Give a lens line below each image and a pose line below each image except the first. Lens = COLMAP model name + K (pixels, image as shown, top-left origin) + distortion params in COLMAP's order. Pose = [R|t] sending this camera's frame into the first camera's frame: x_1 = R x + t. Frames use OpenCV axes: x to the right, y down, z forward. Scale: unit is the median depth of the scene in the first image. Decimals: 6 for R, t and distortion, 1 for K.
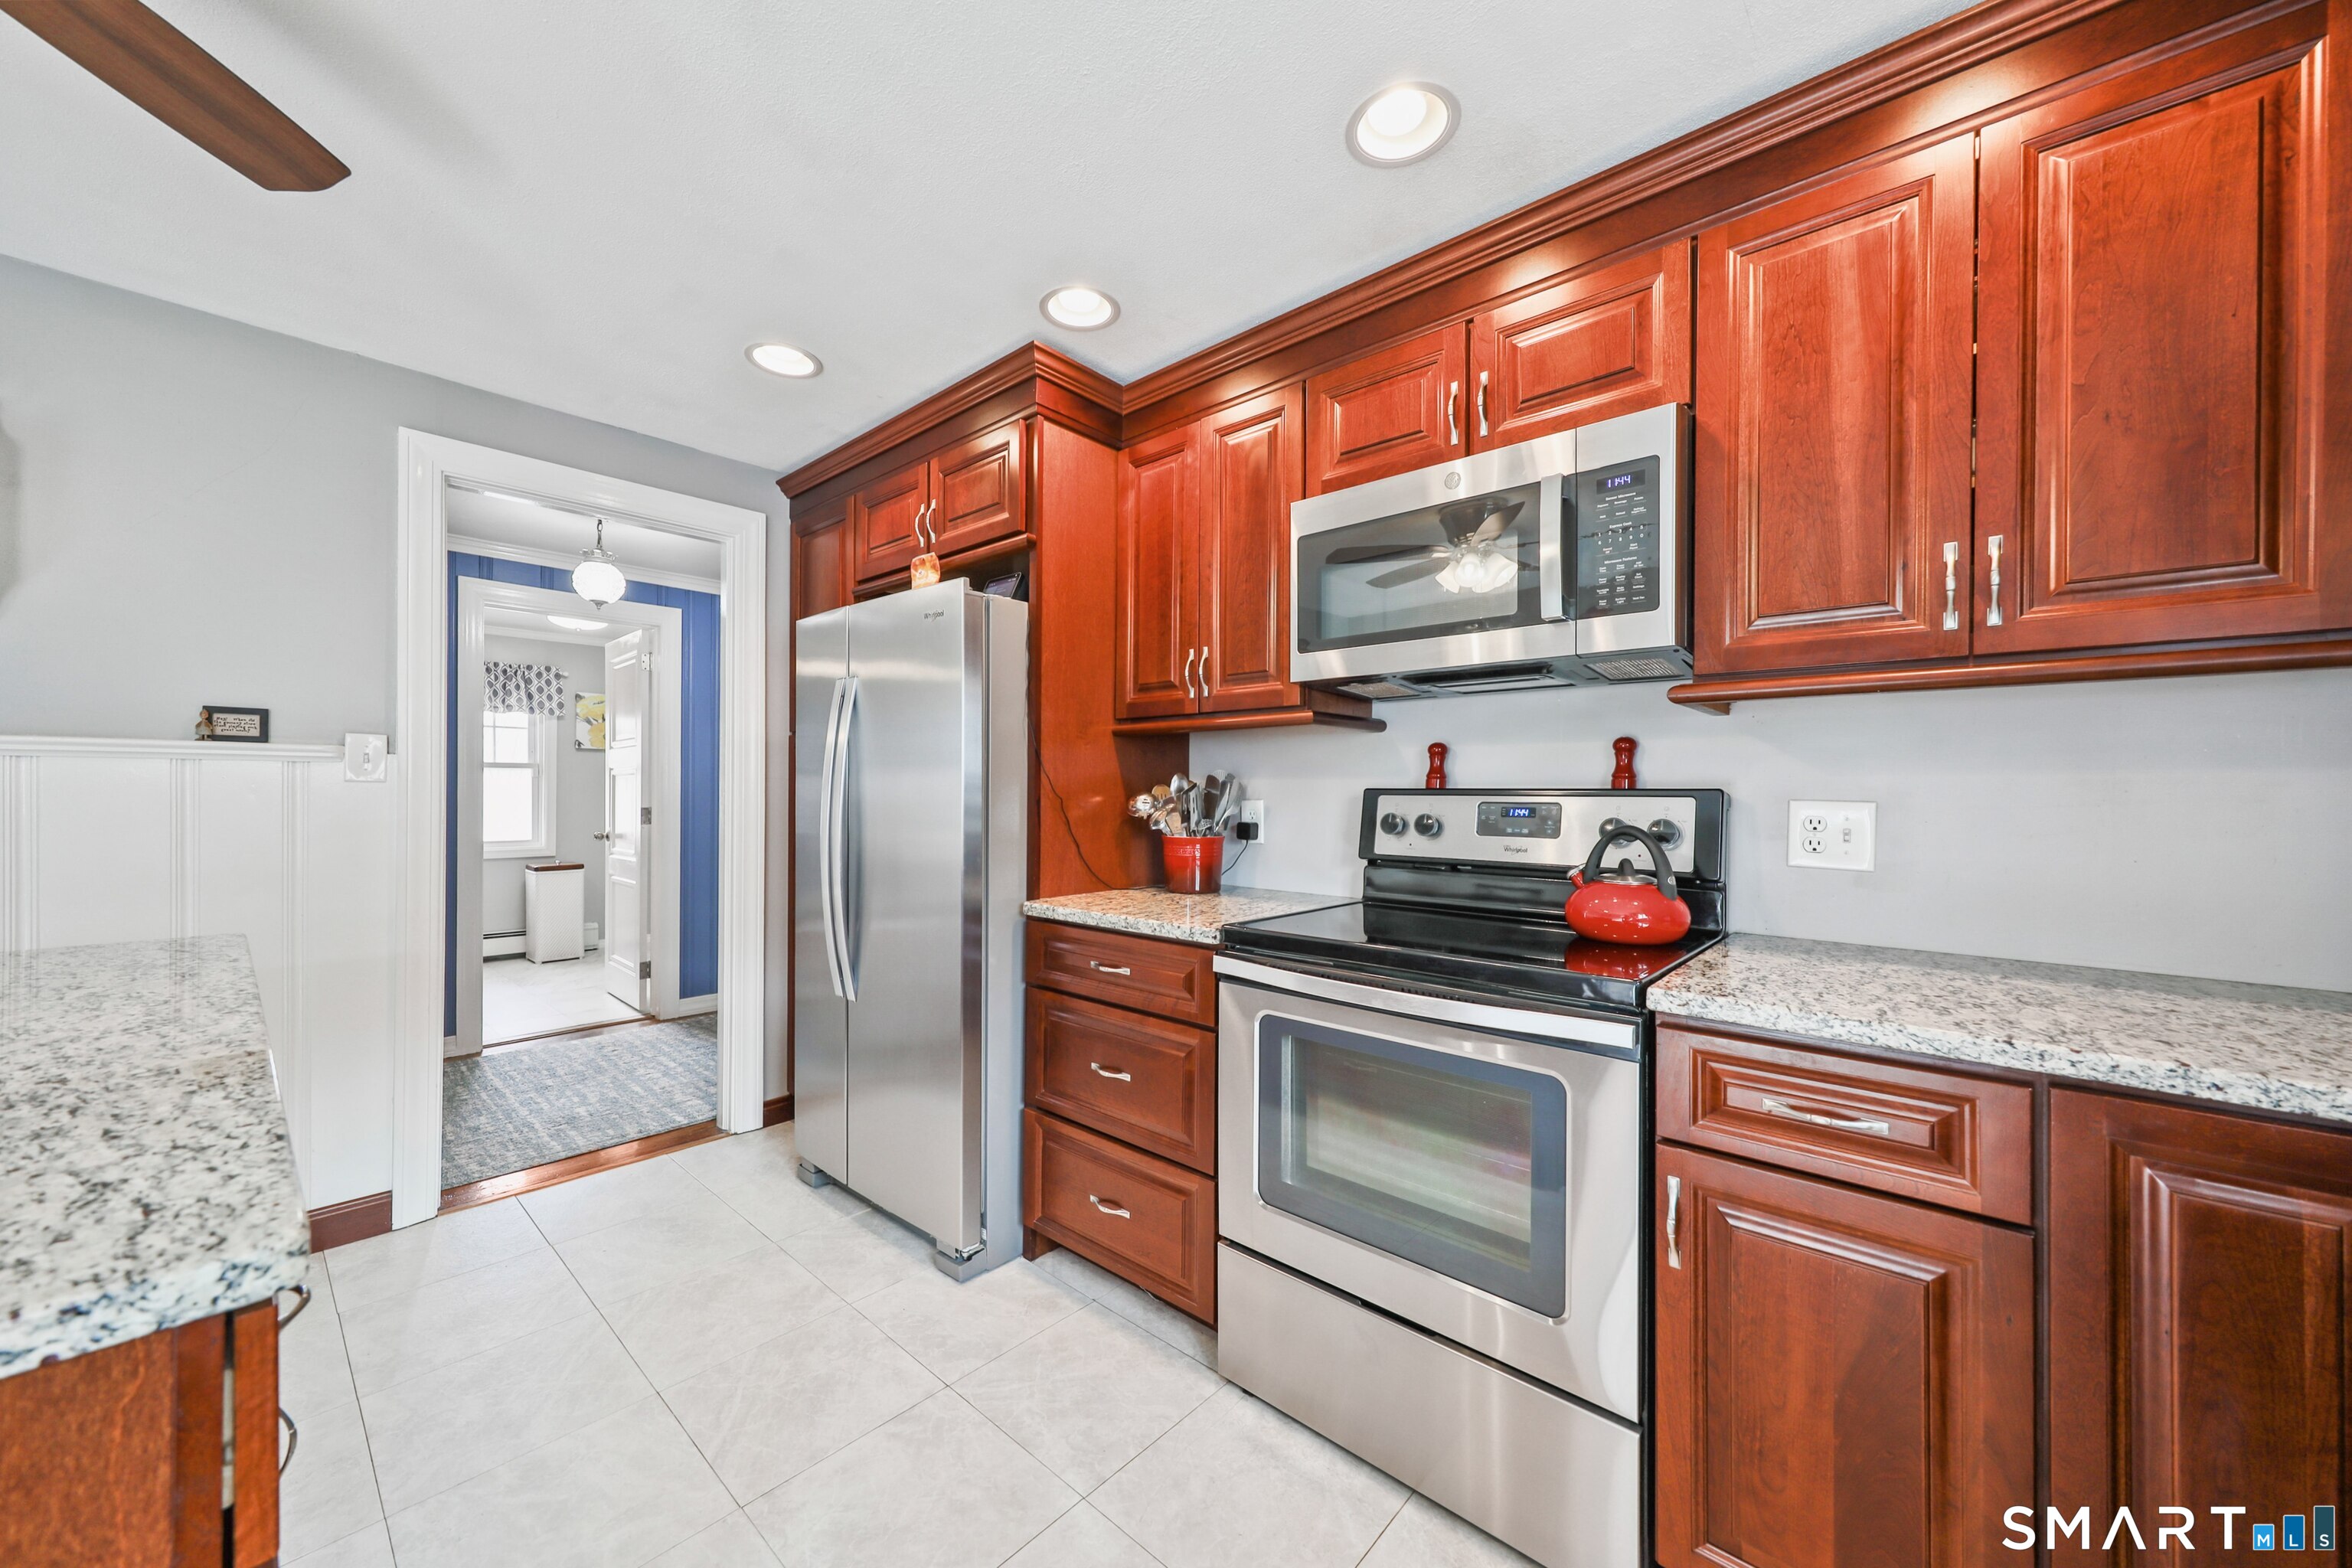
lens RADIAL K [[864.4, 0, 1171.7], [0, 864.4, 790.8], [0, 0, 1]] dist [-0.000993, -0.000068]
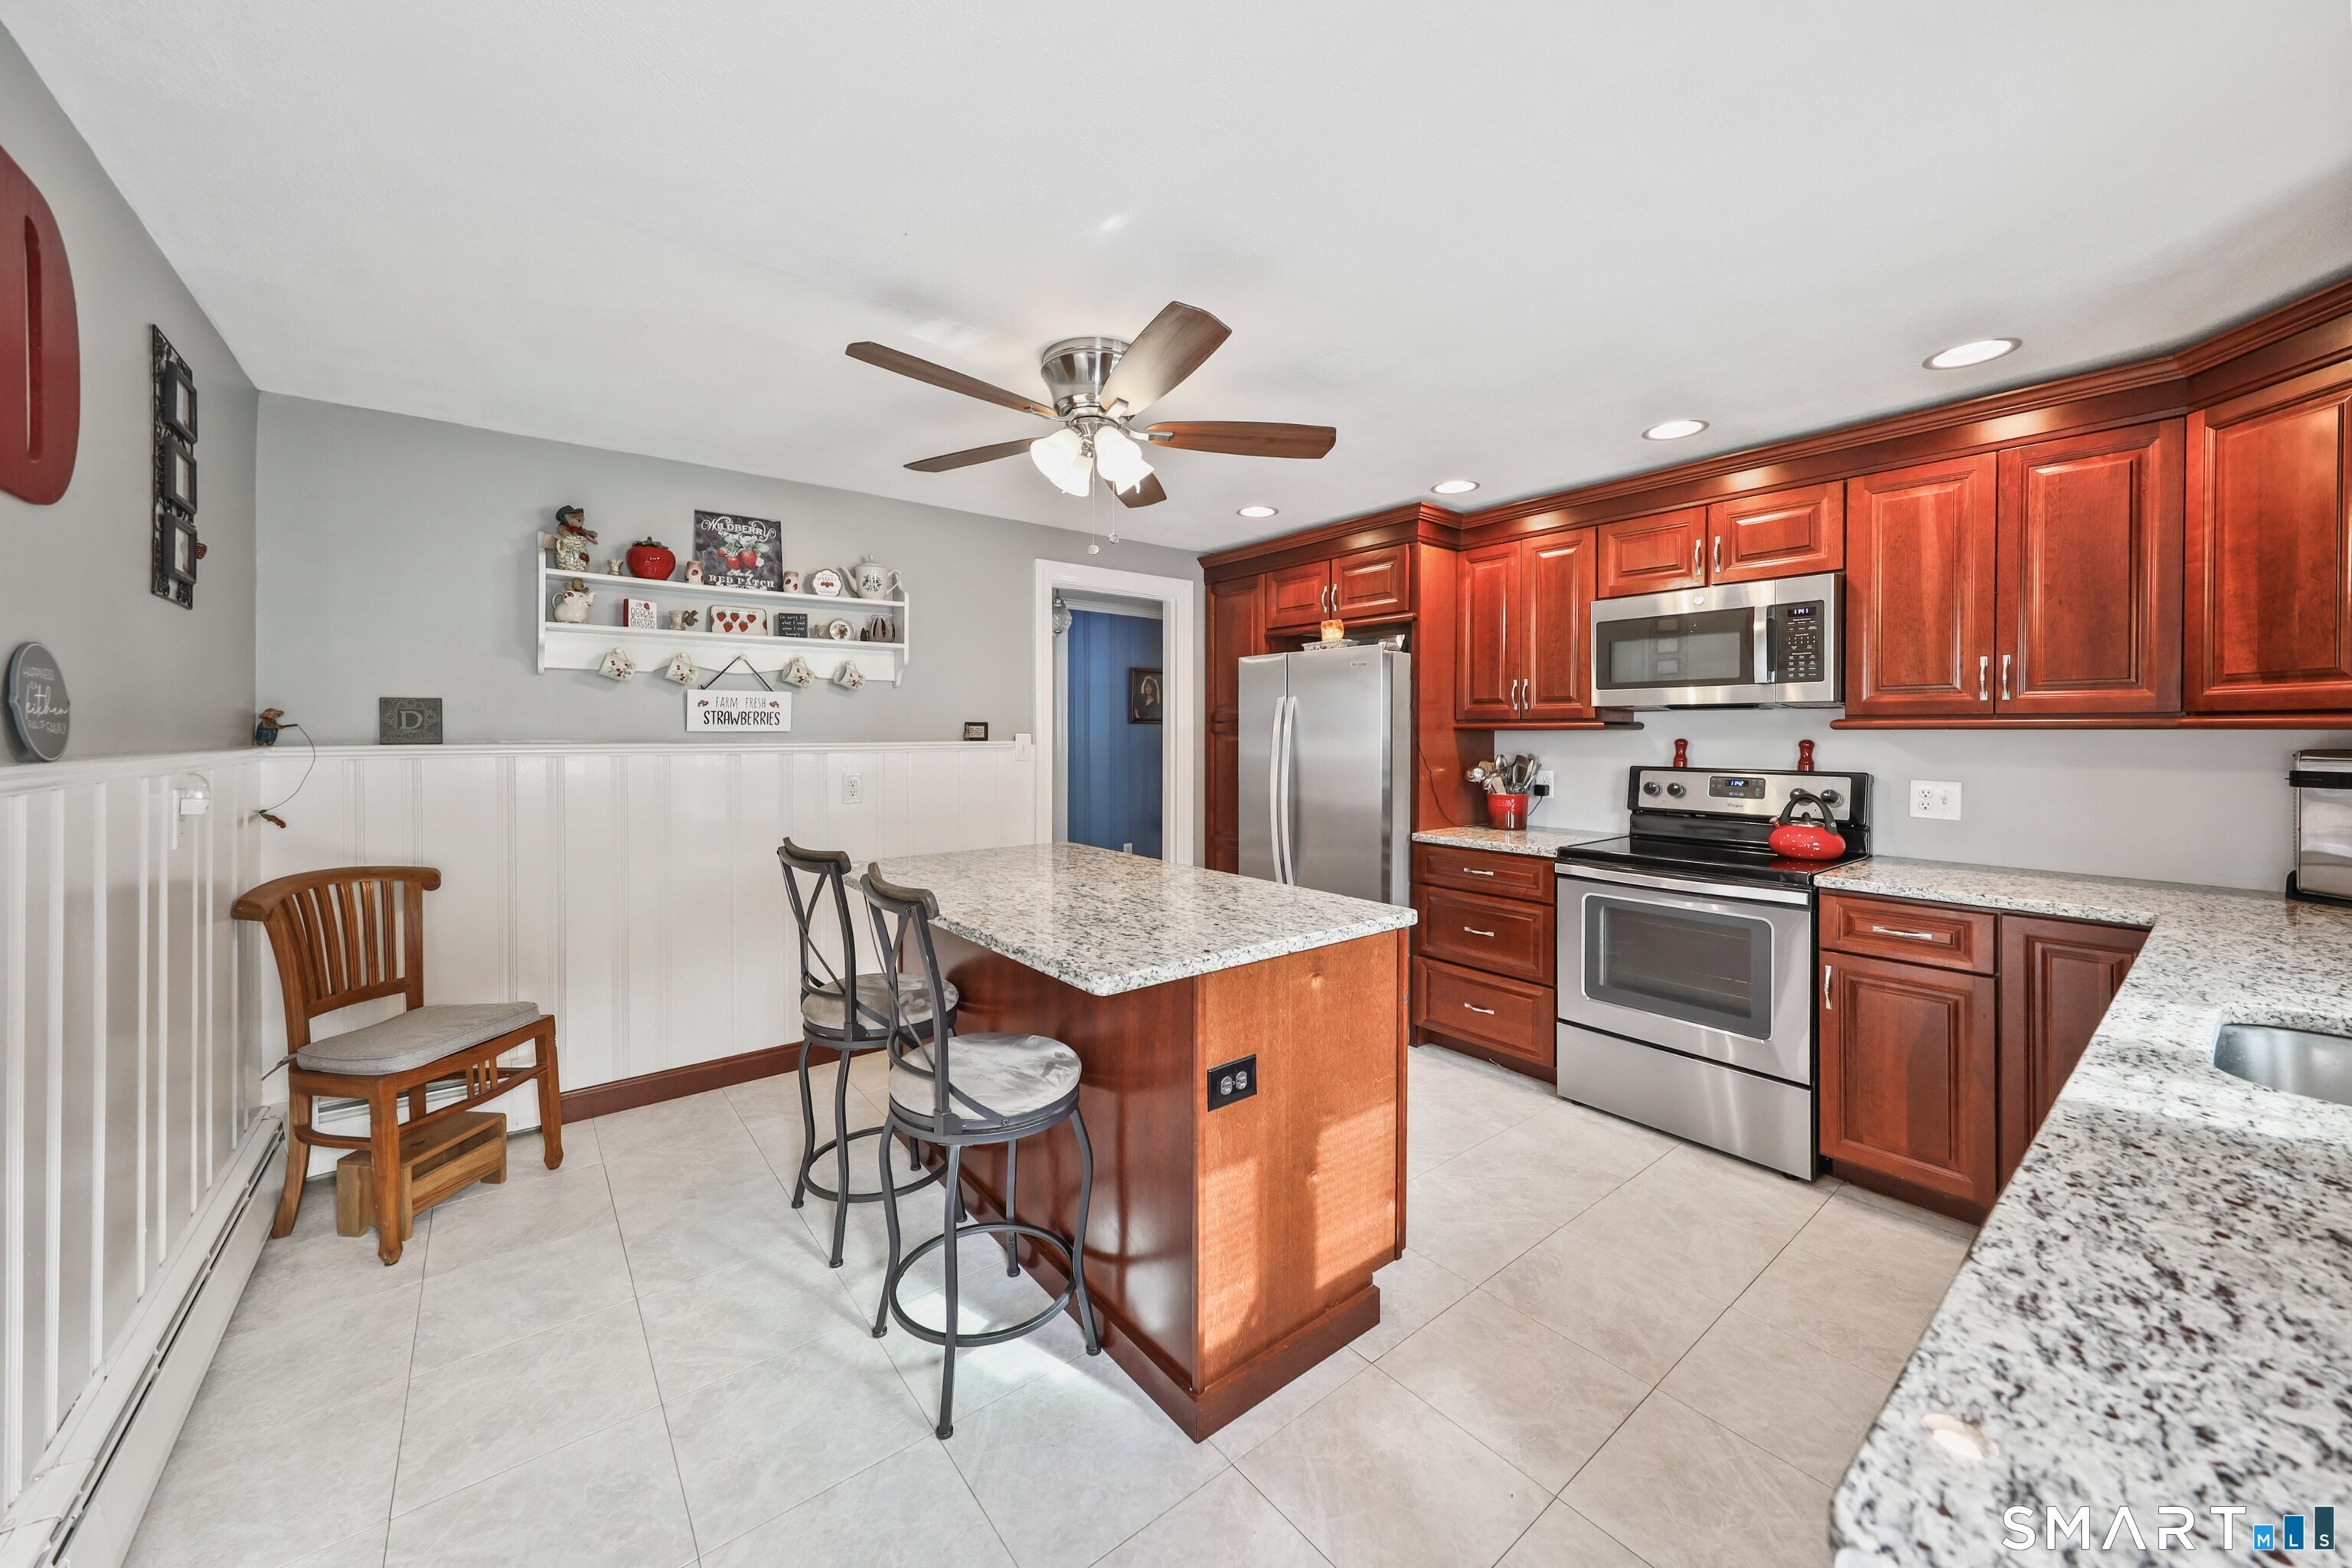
lens RADIAL K [[864.4, 0, 1172.3], [0, 864.4, 736.9], [0, 0, 1]] dist [-0.000993, -0.000068]
pose [[0.986602, -0.004408, -0.163088, -0.442161], [0.005610, 0.999960, 0.006912, -0.090163], [0.163051, -0.007734, 0.986587, -0.906921]]
